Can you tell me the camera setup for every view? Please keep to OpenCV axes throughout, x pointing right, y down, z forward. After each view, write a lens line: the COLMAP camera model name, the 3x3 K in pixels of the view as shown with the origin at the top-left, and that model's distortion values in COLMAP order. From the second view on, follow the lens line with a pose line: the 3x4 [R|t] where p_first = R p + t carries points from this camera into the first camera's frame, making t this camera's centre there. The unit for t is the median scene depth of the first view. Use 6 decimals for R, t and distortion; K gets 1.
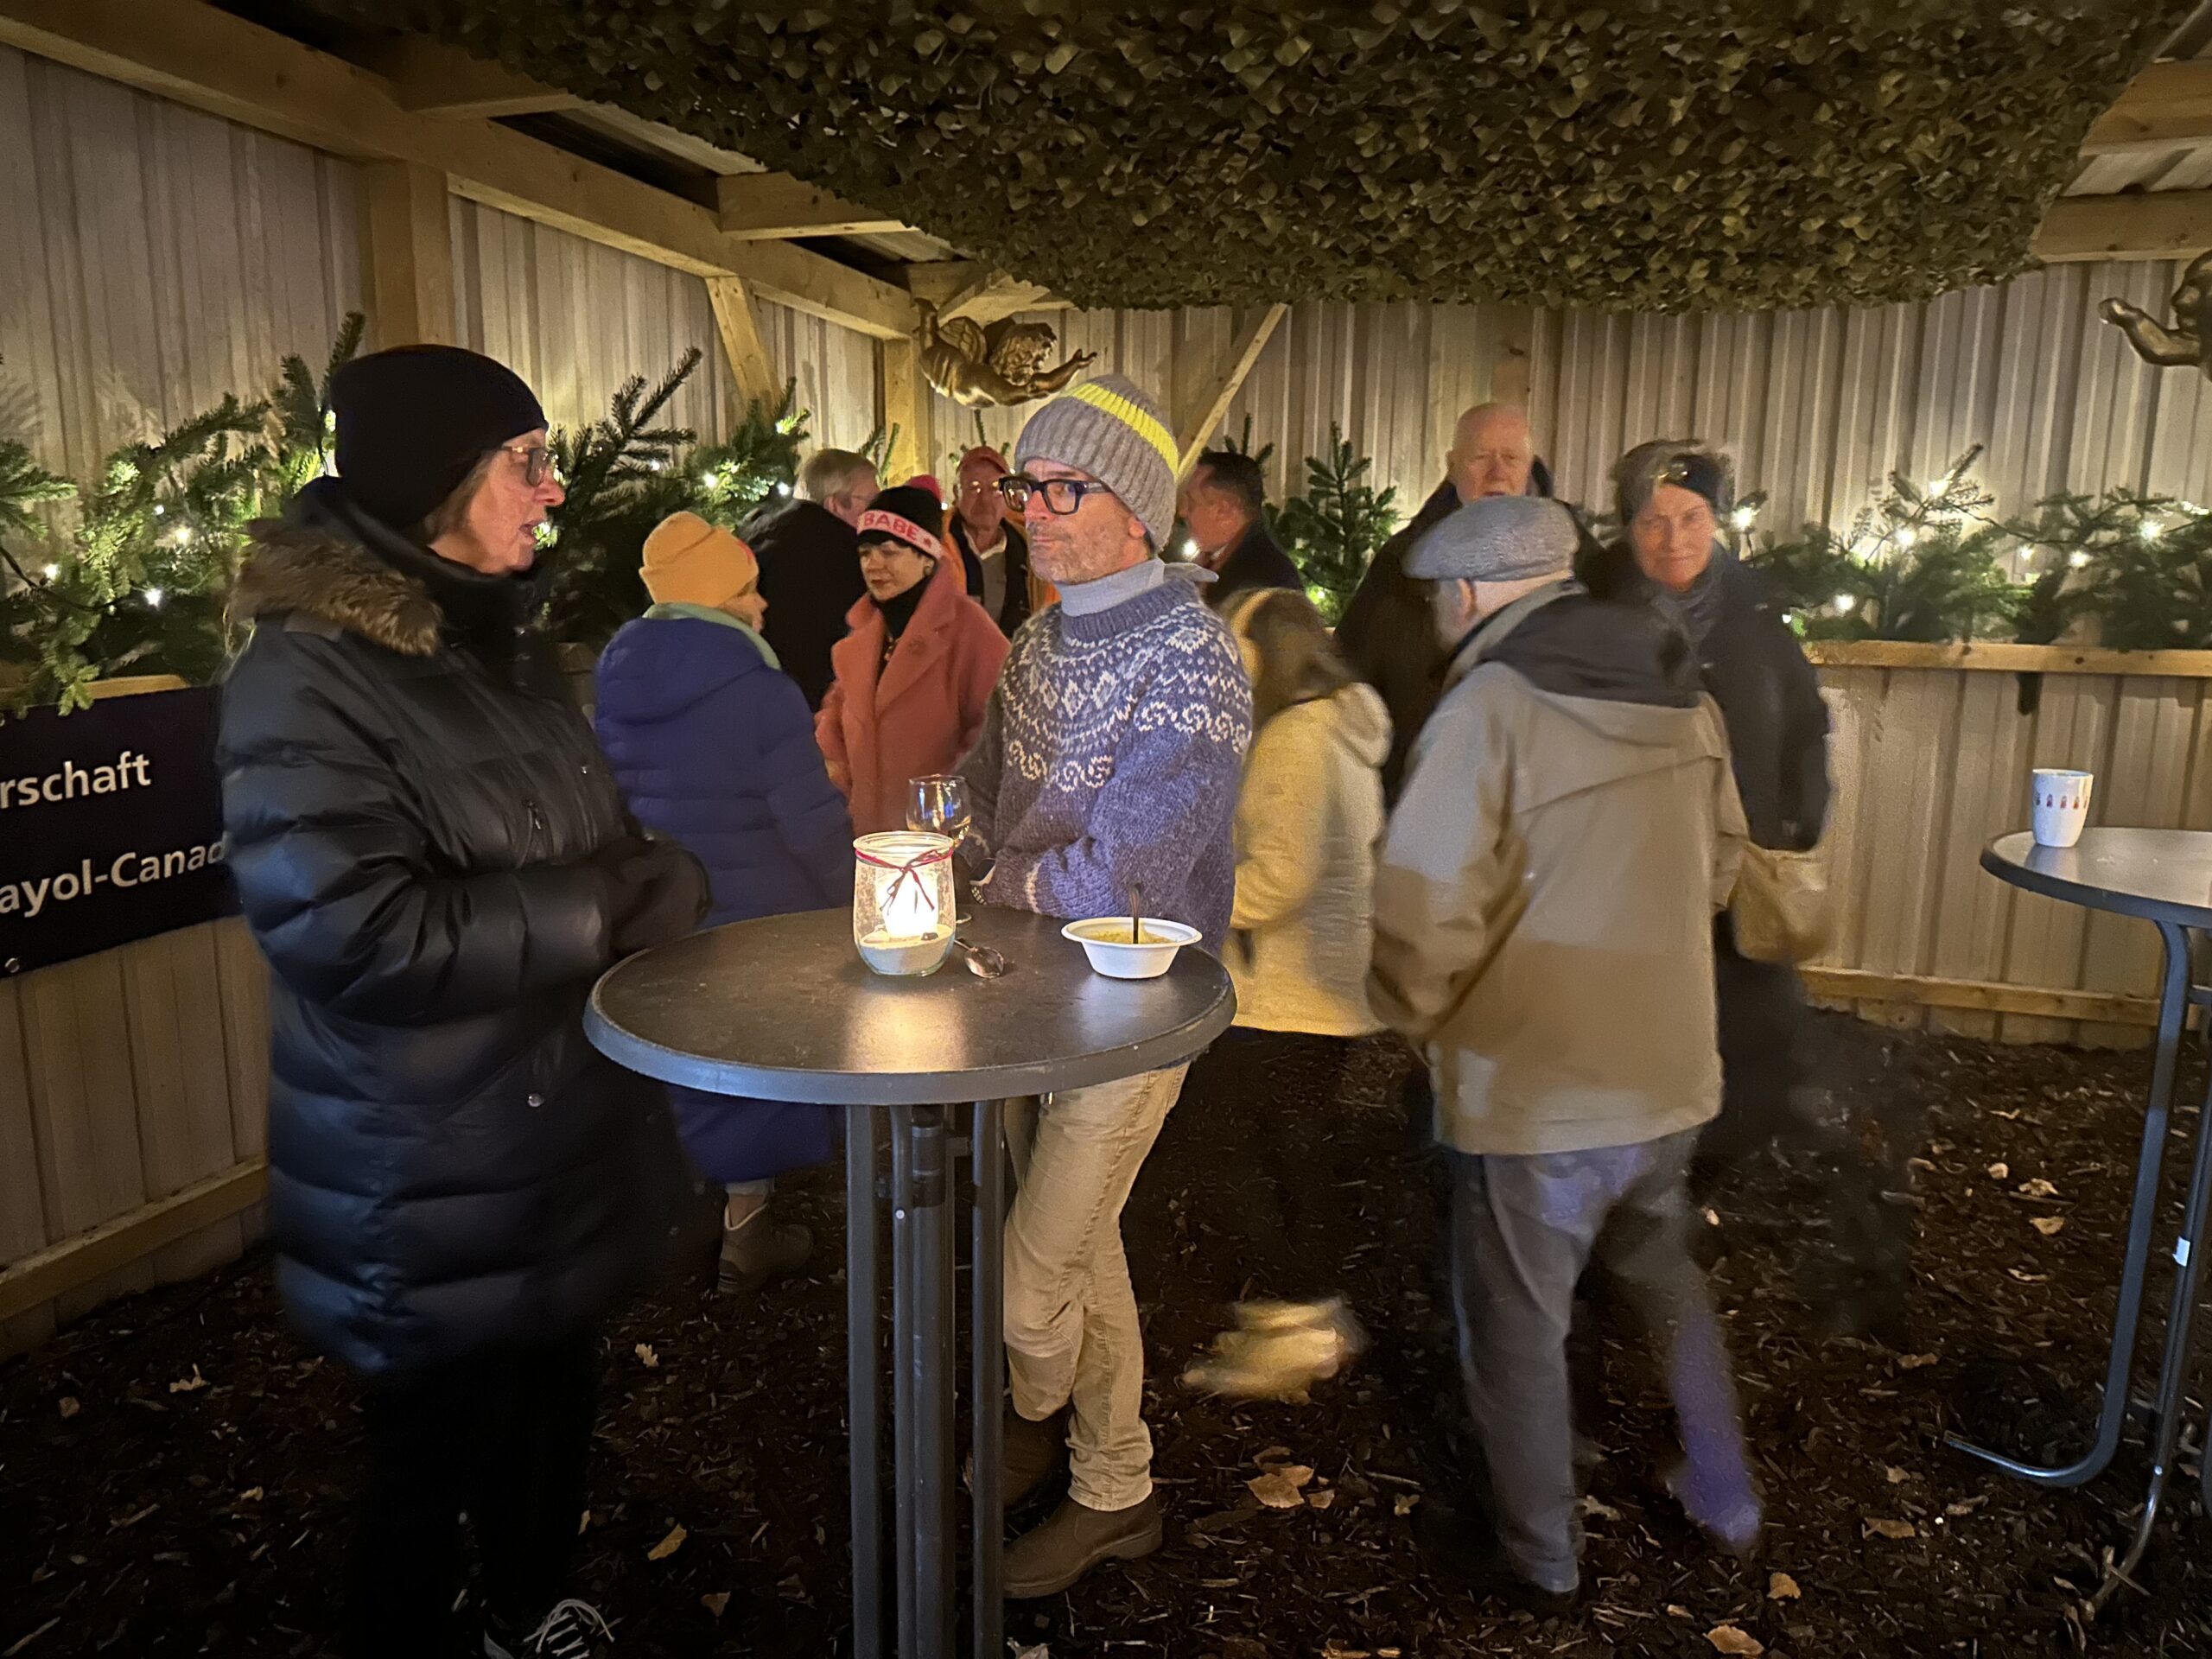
lens RADIAL K [[1647.7, 0, 1106.0], [0, 1647.7, 829.5], [0, 0, 1]] dist [0.005567, 0.000031]
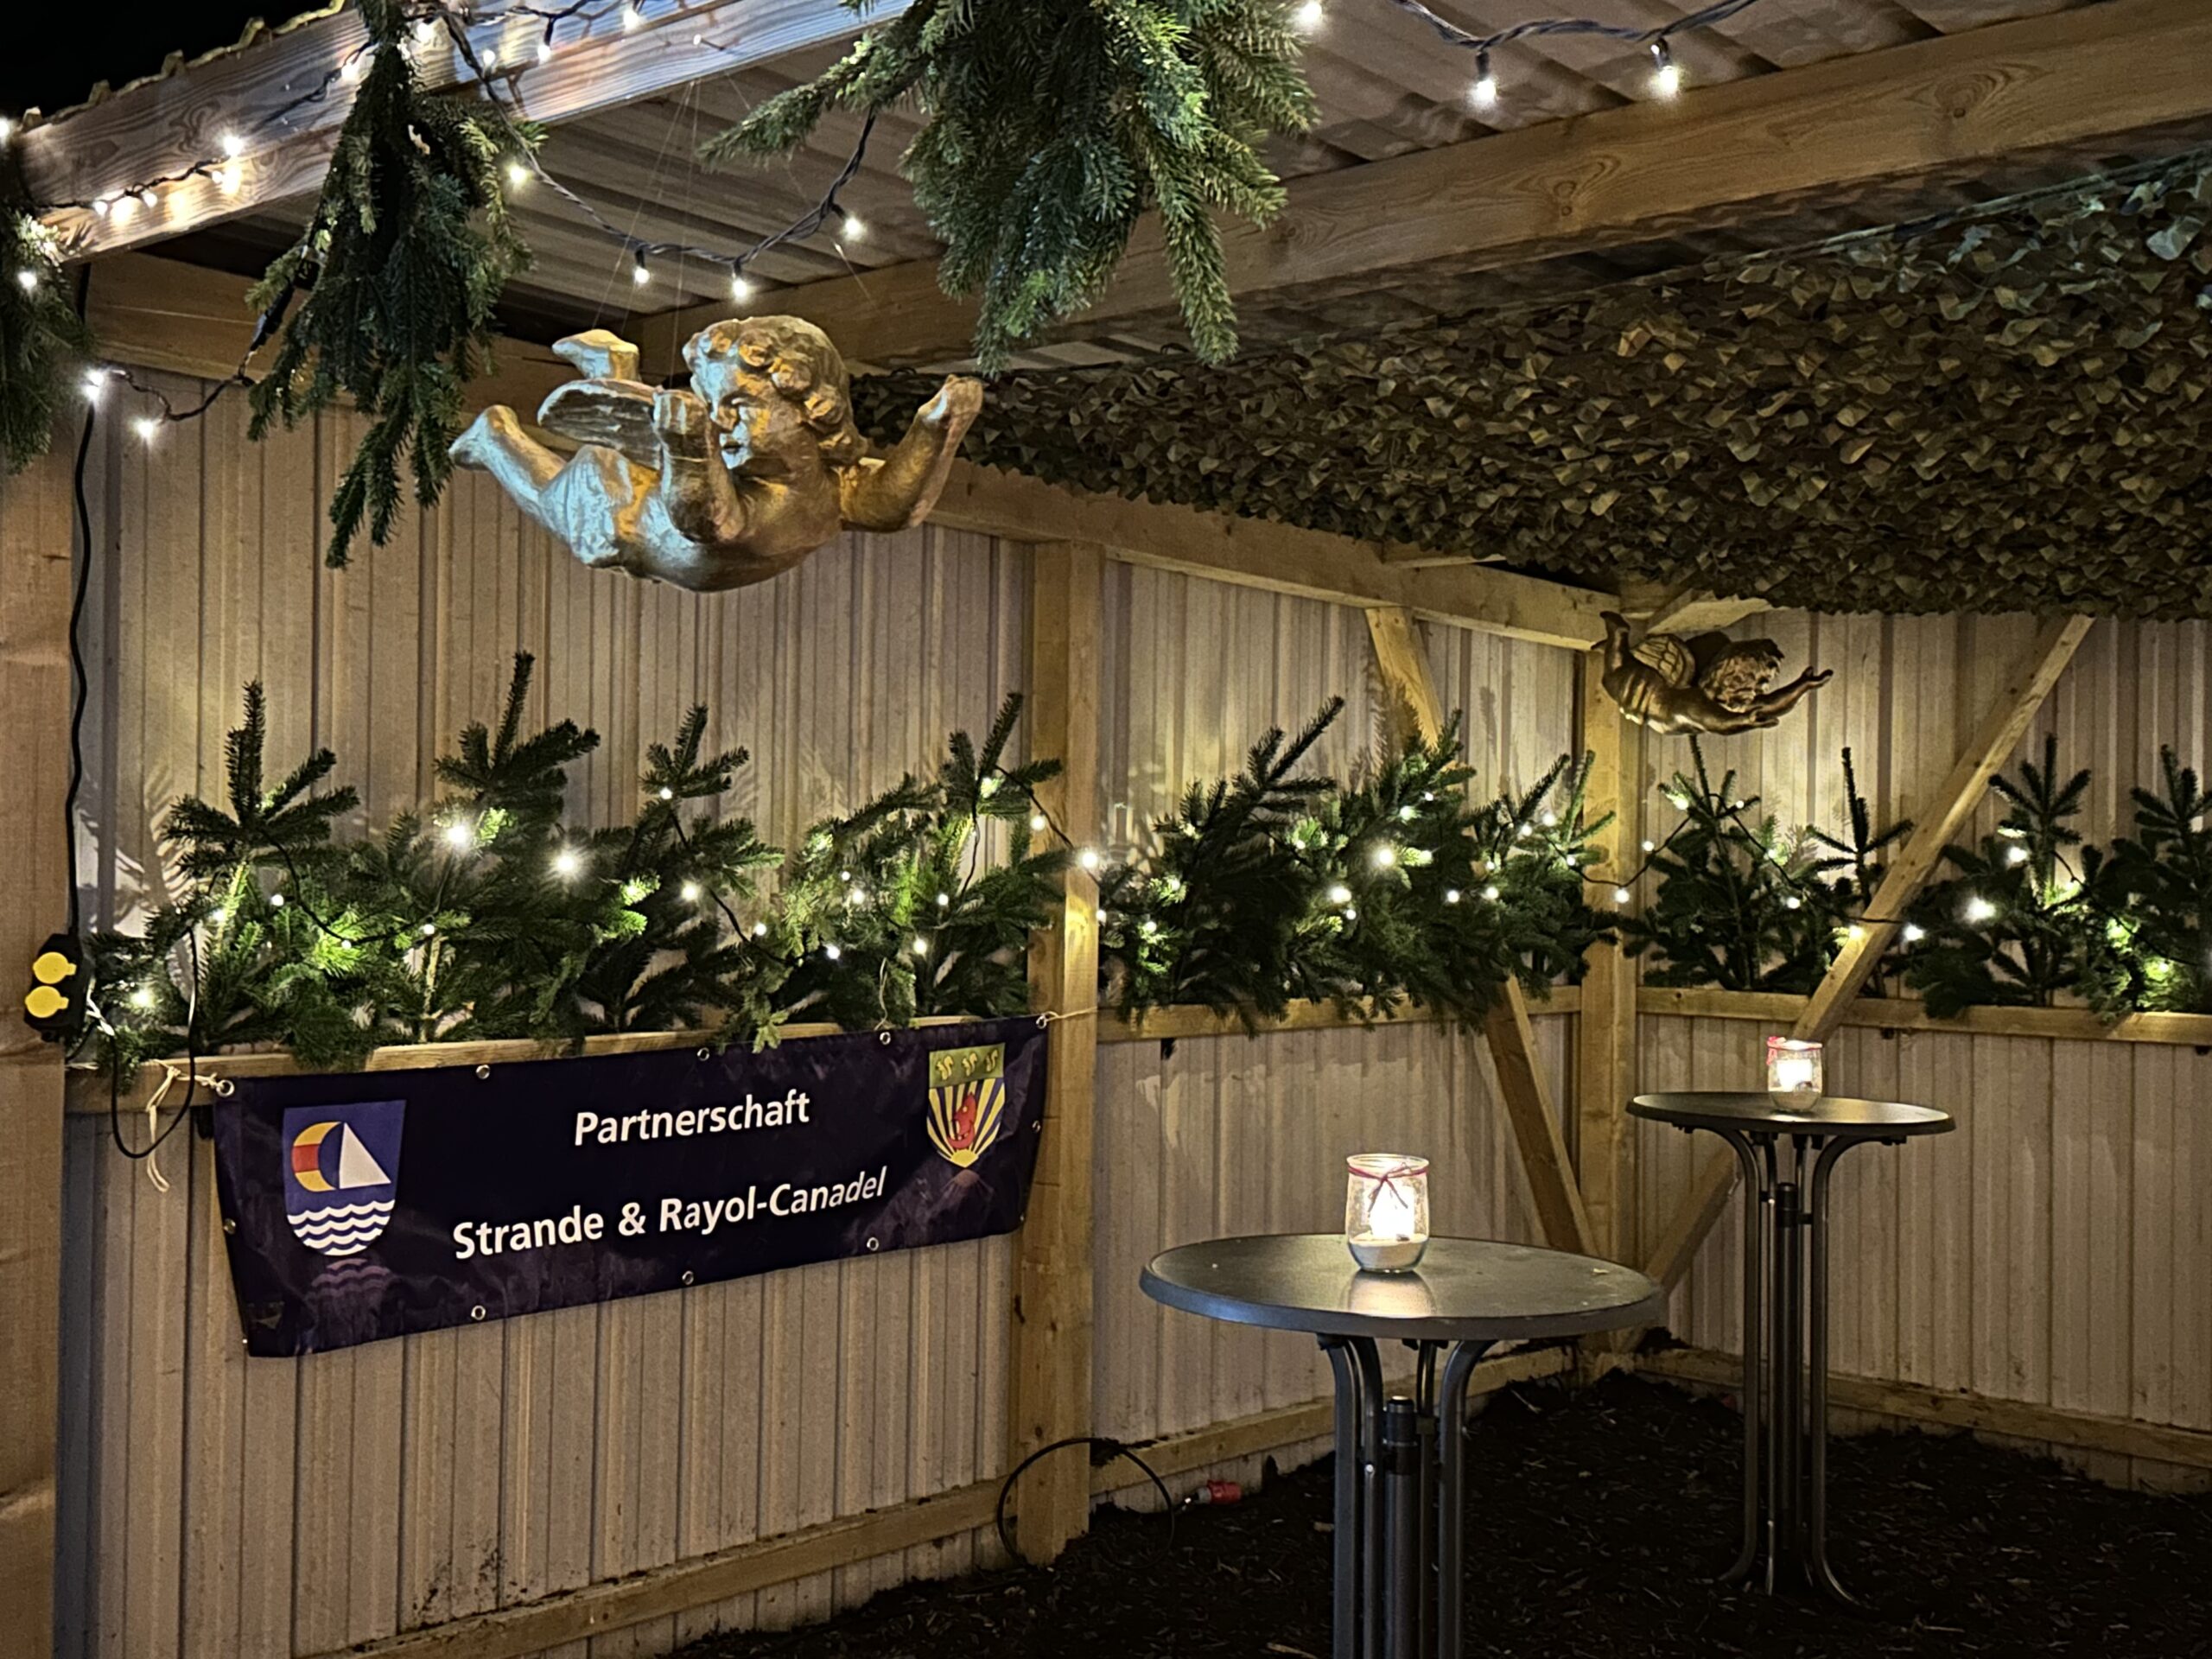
lens RADIAL K [[2571.0, 0, 1106.0], [0, 2571.0, 829.5], [0, 0, 1]] dist [-0.013788, -0.002860]
pose [[0.932658, 0.002150, -0.360755, 0.209758], [-0.068327, 0.982936, -0.170788, 0.058748], [0.354232, 0.183937, 0.916890, -0.509041]]
